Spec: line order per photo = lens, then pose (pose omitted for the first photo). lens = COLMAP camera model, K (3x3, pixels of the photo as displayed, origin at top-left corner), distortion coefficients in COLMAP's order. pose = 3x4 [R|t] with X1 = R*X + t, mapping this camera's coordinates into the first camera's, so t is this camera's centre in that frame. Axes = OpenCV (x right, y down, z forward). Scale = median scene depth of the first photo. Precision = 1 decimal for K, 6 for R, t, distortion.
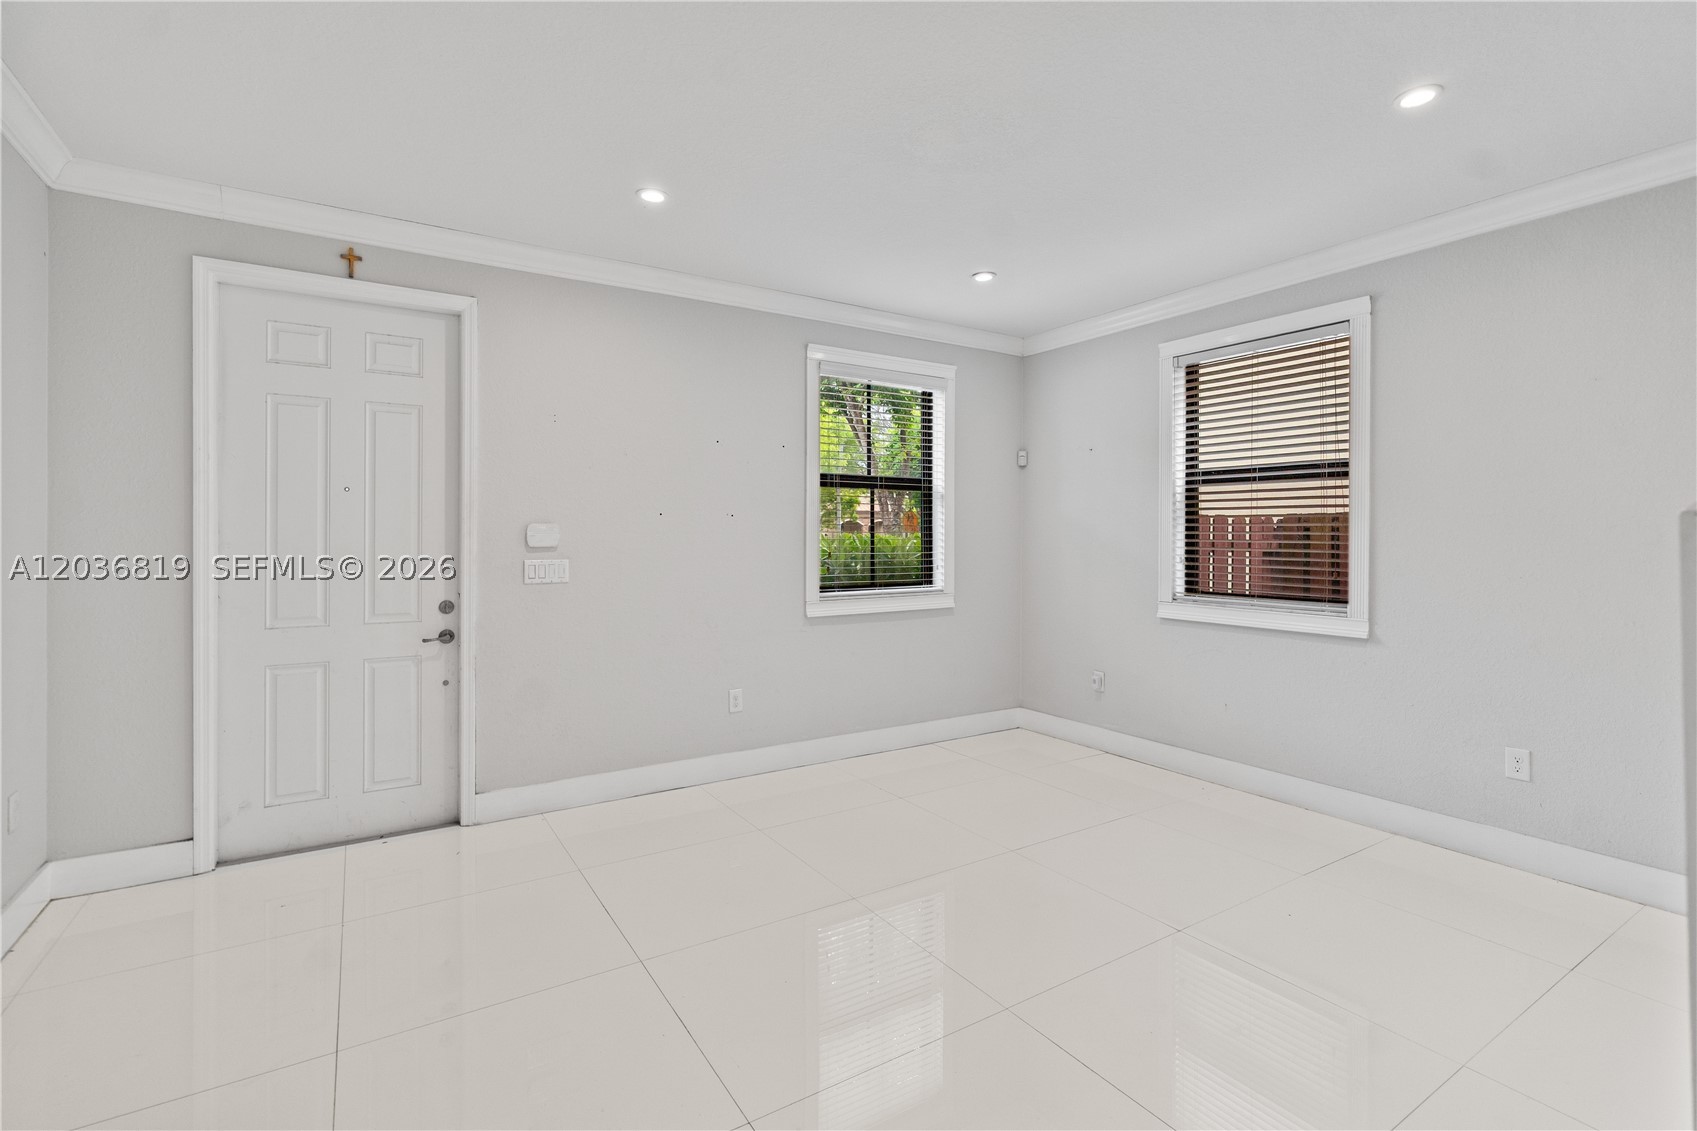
lens RADIAL K [[786.1, 0, 852.6], [0, 786.1, 547.1], [0, 0, 1]] dist [-0.002010, -0.000076]
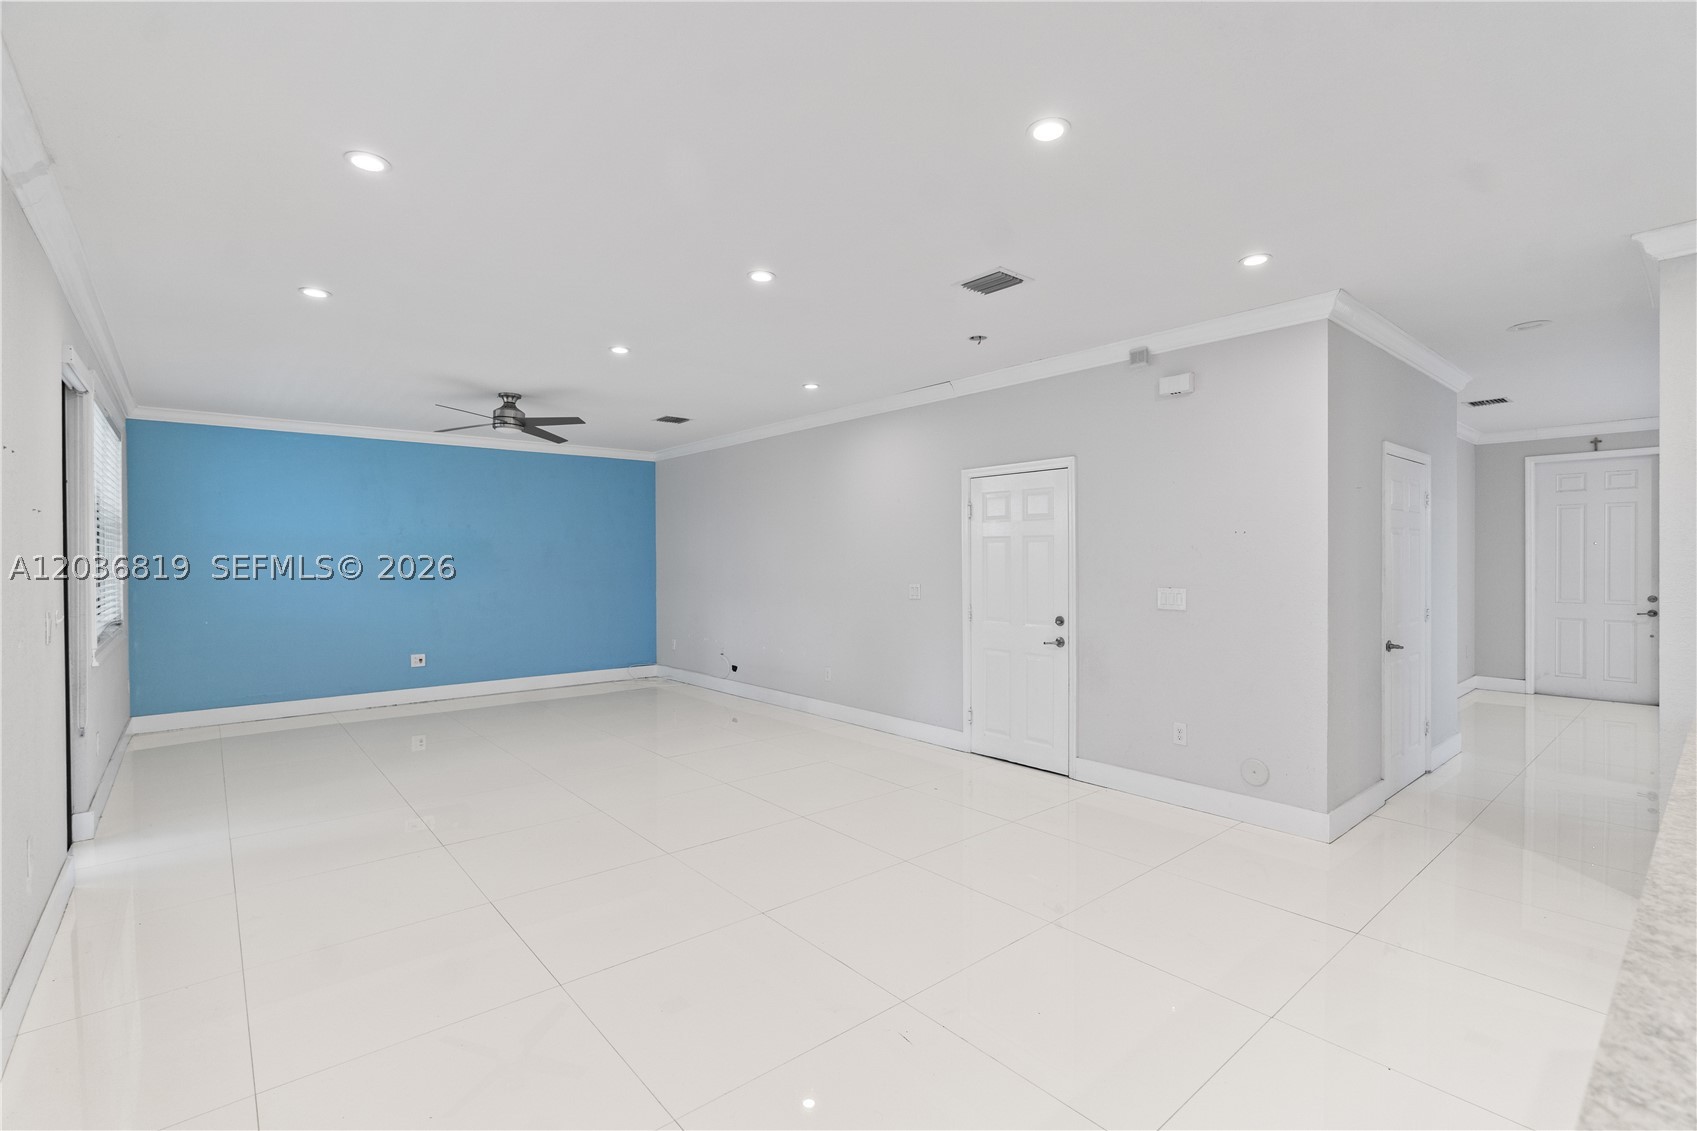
lens RADIAL K [[770.8, 0, 850.0], [0, 770.8, 560.4], [0, 0, 1]] dist [-0.001016, 0.000318]
pose [[0.146342, 0.000420, -0.989234, 0.930597], [-0.000043, 1.000000, 0.000419, -0.019549], [0.989234, -0.000019, 0.146342, -1.088087]]
